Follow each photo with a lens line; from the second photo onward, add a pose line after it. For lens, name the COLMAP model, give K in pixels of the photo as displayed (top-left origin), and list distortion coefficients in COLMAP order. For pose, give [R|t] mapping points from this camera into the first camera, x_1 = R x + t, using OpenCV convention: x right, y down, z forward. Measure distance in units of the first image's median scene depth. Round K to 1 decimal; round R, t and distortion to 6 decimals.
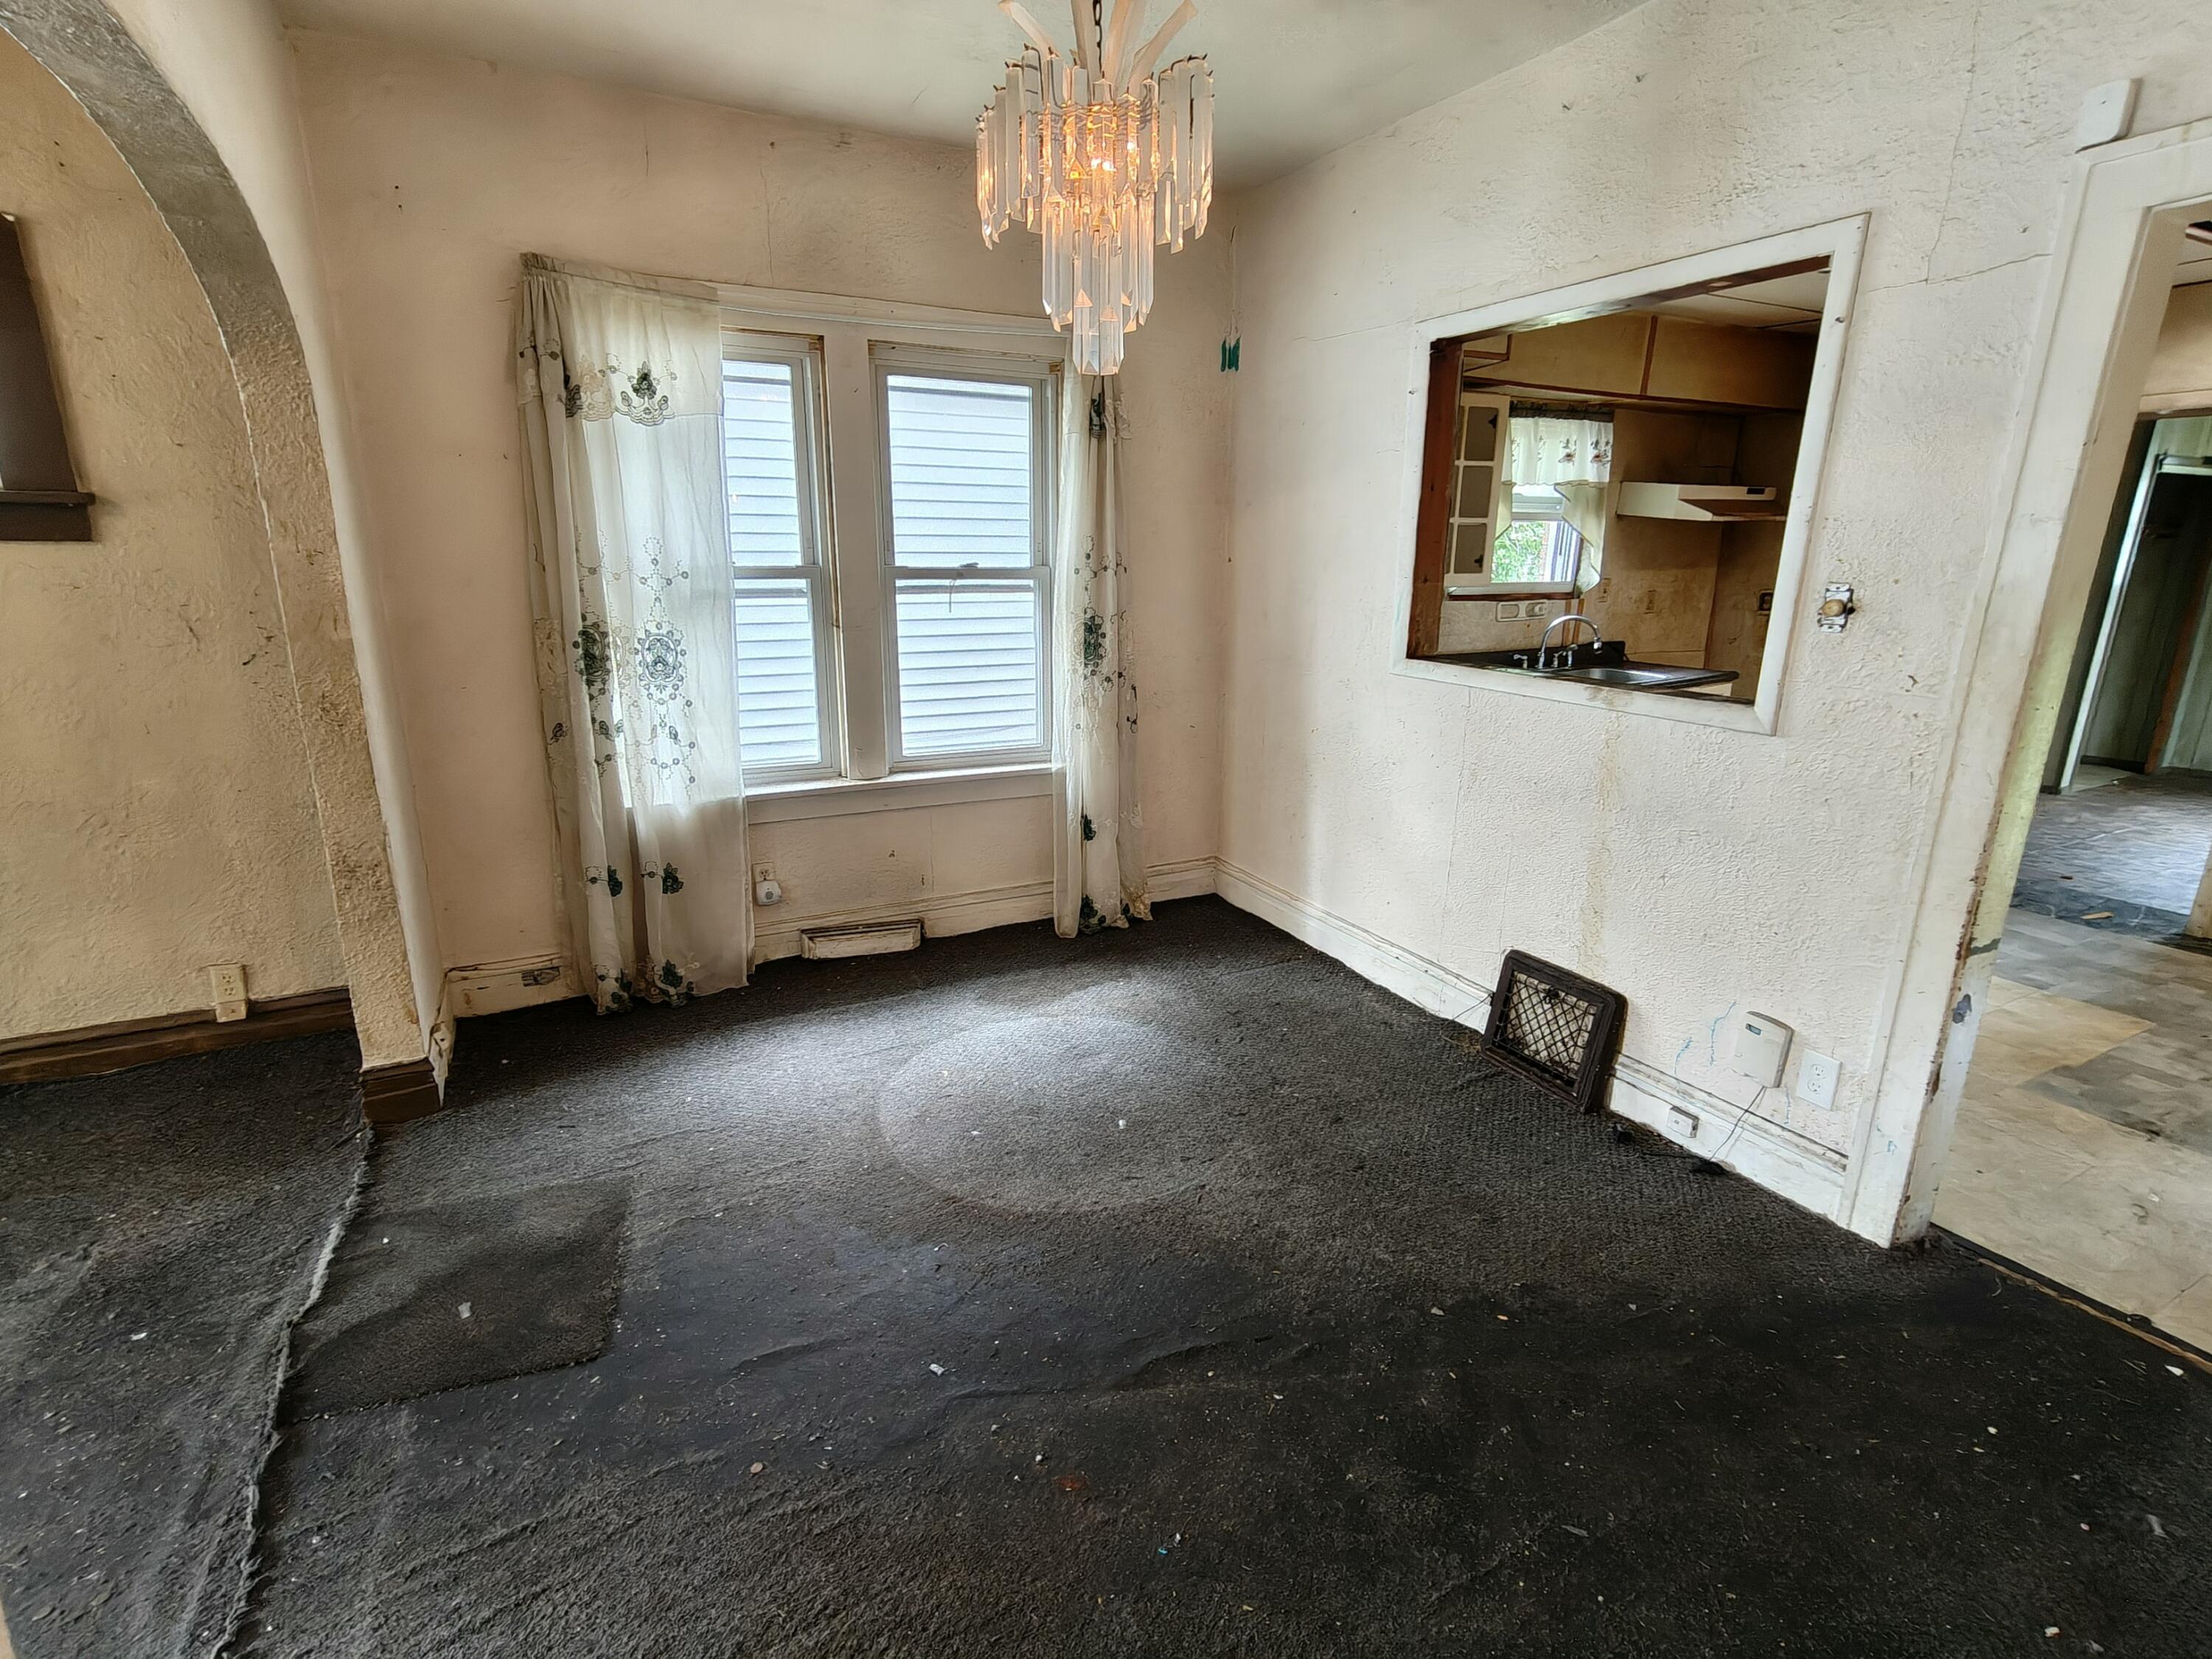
lens RADIAL K [[1056.7, 0, 1113.5], [0, 1056.7, 826.1], [0, 0, 1]] dist [0.002103, 0.003613]
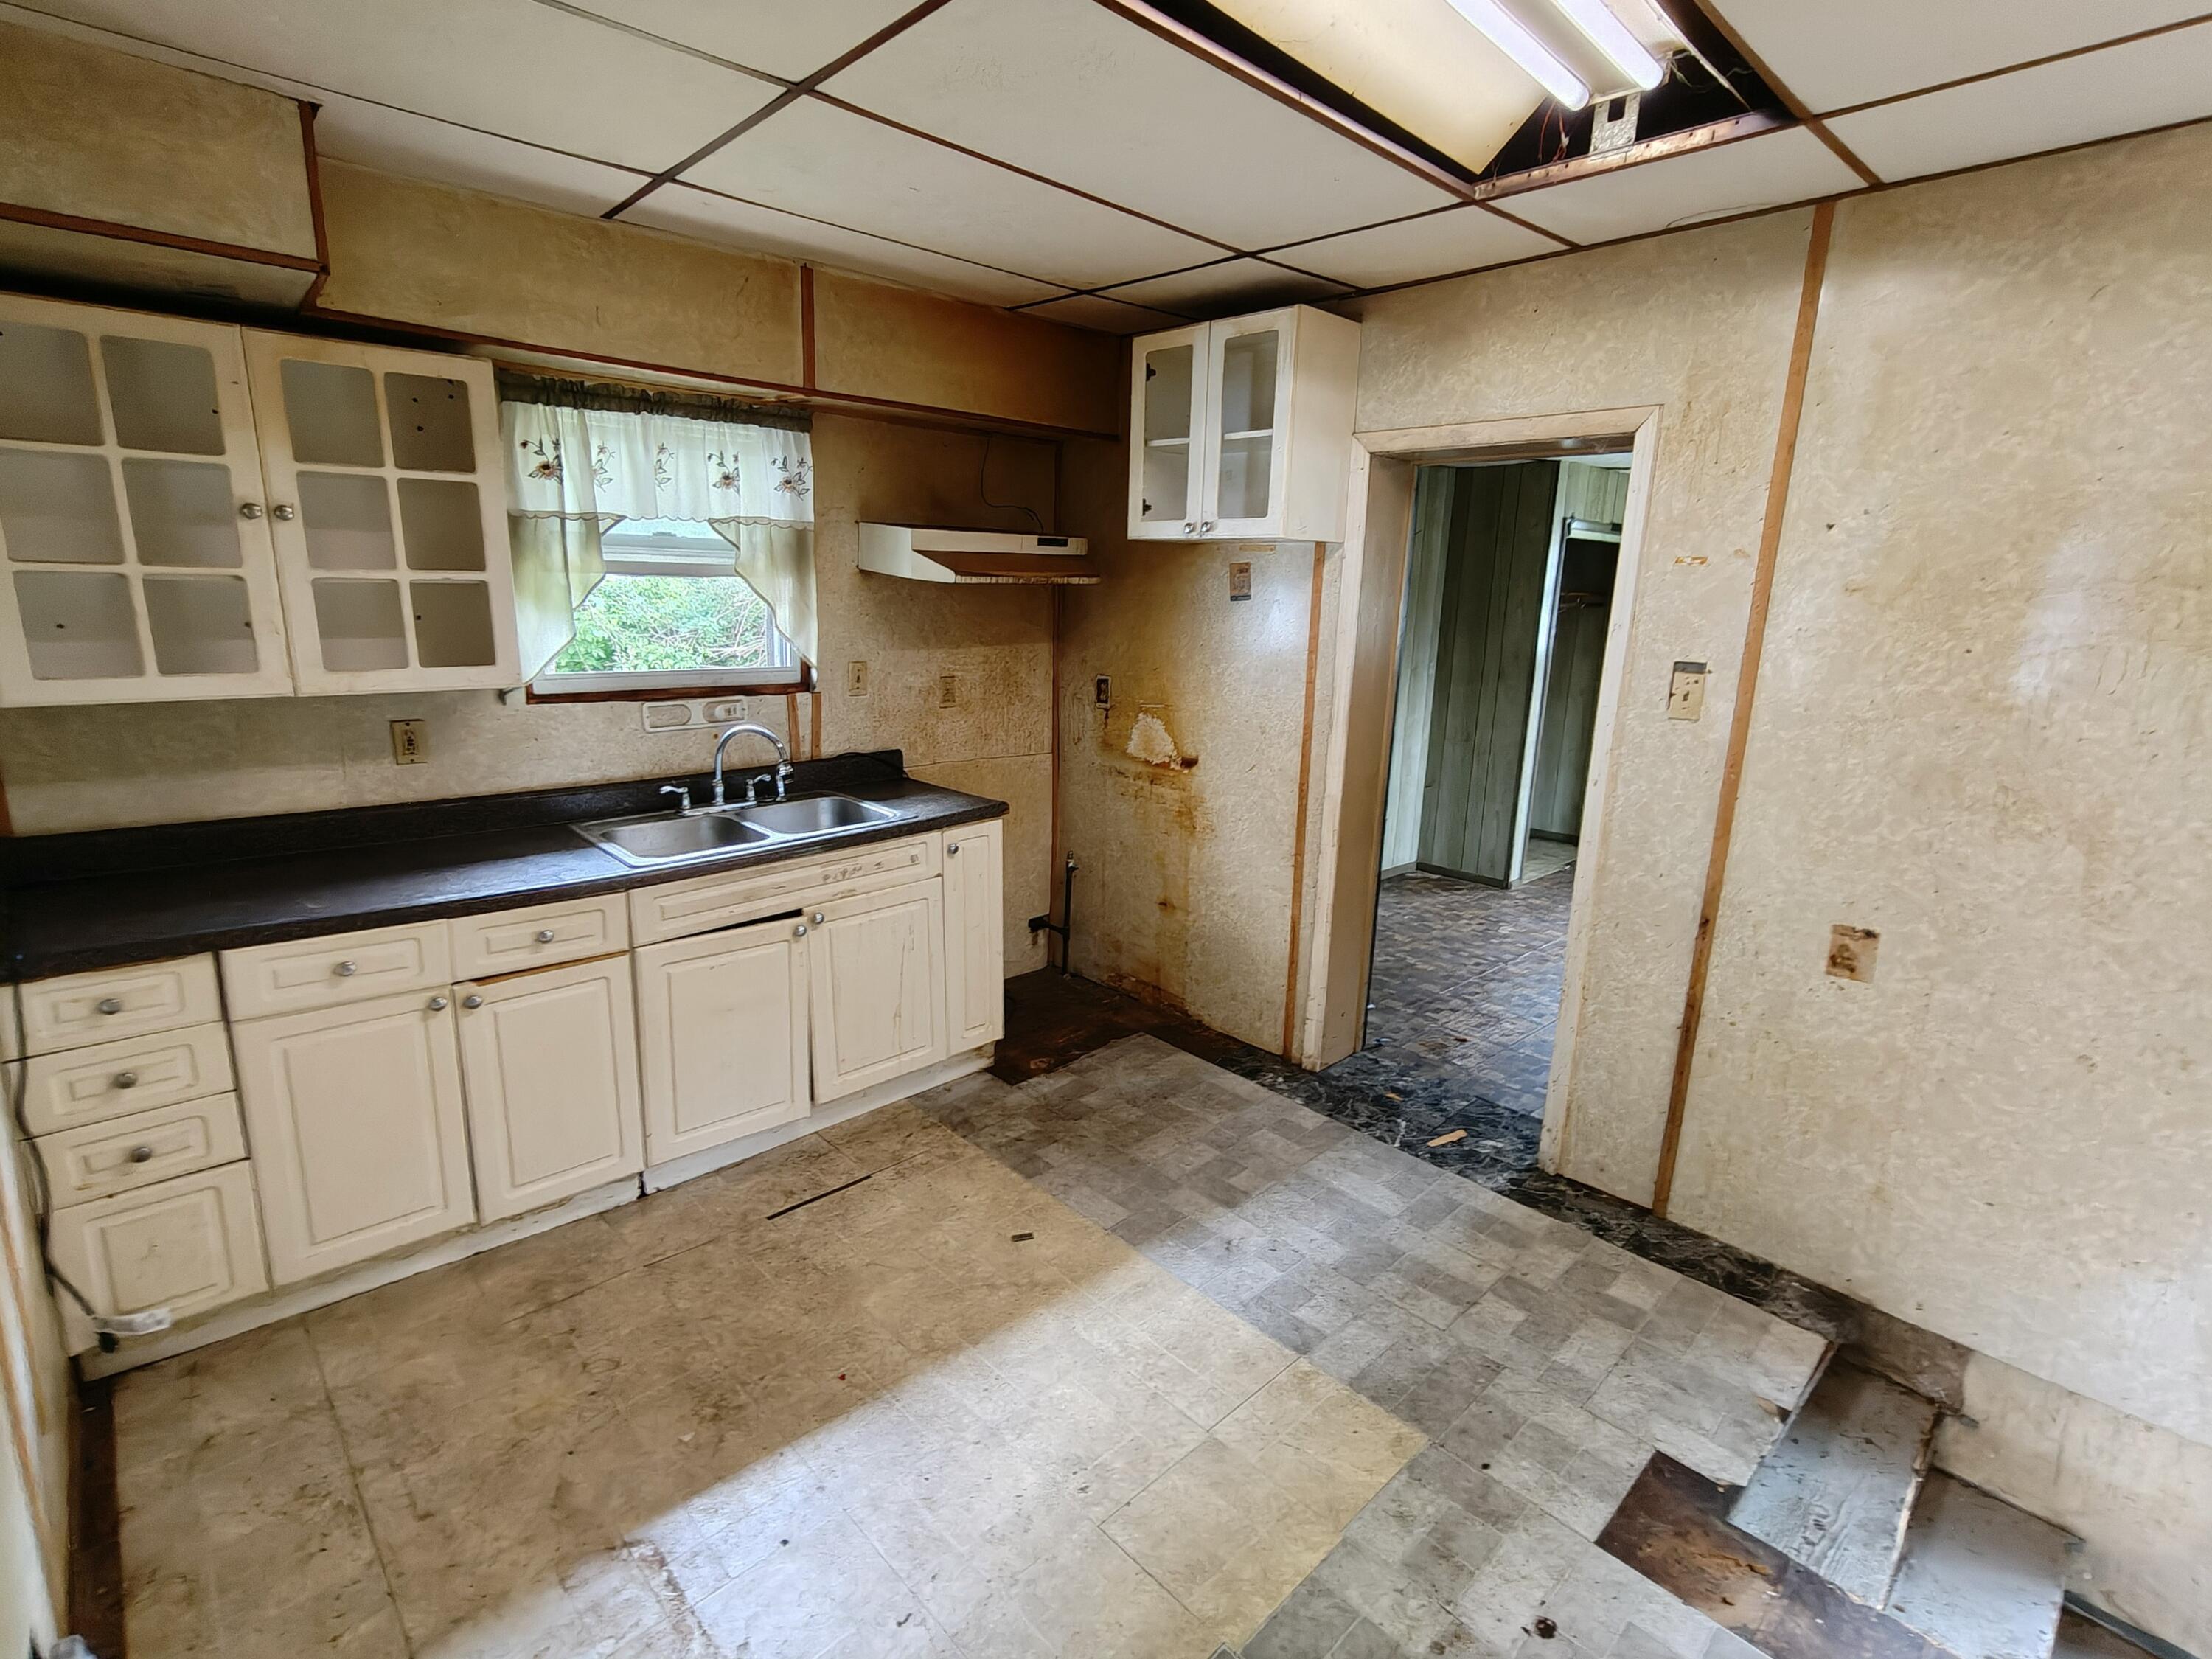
lens RADIAL K [[1056.7, 0, 1108.4], [0, 1056.7, 828.0], [0, 0, 1]] dist [0.002103, 0.003613]
pose [[0.962748, -0.042148, 0.267095, 0.532605], [0.051286, 0.998310, -0.027327, -0.121582], [-0.265491, 0.040007, 0.963283, 0.368102]]
